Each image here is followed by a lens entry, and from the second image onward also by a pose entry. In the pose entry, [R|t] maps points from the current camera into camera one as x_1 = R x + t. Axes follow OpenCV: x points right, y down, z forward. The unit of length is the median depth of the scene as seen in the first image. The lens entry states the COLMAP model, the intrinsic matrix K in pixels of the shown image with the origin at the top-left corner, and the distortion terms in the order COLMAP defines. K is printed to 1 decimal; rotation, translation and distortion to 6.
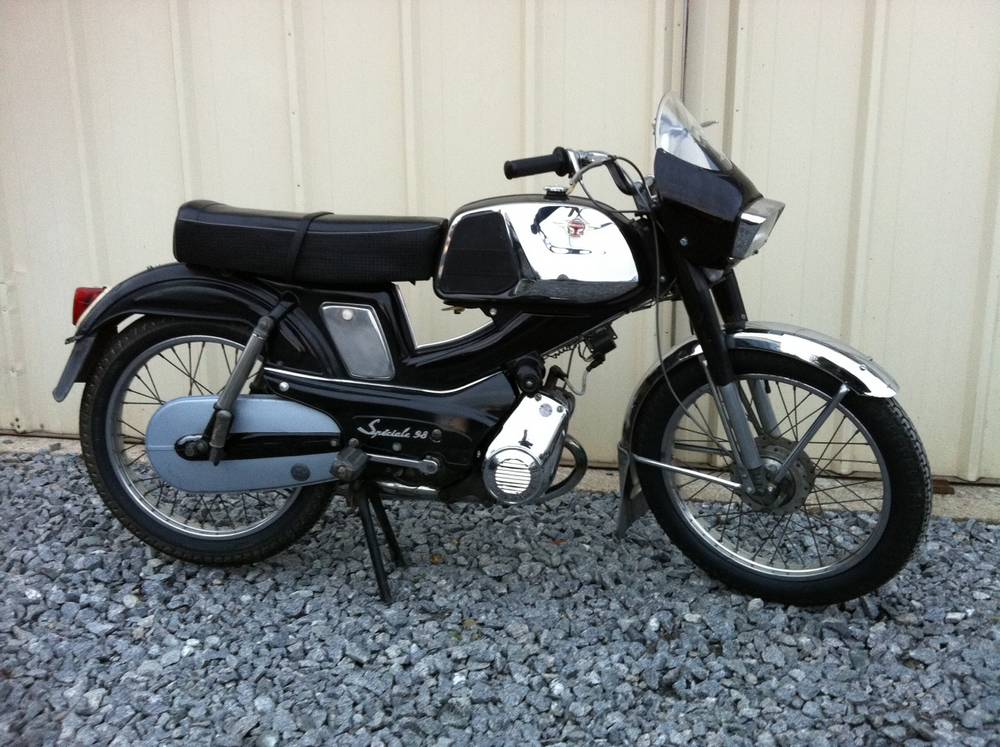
lens RADIAL K [[858.5, 0, 475.8], [0, 858.5, 378.1], [0, 0, 1]] dist [0.014746, -0.050251]
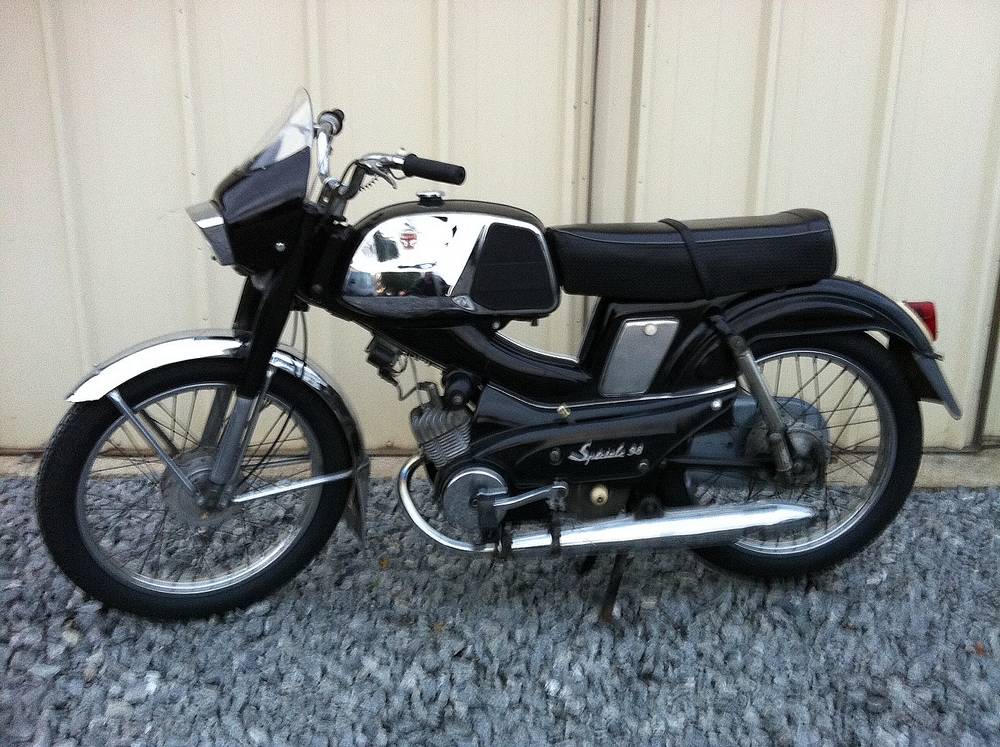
lens RADIAL K [[858.5, 0, 430.0], [0, 858.5, 377.2], [0, 0, 1]] dist [0.014746, -0.050251]
pose [[0.981883, -0.035911, 0.186054, -0.201577], [0.033455, 0.999307, 0.016328, -0.016544], [-0.186511, -0.009807, 0.982404, 0.050380]]
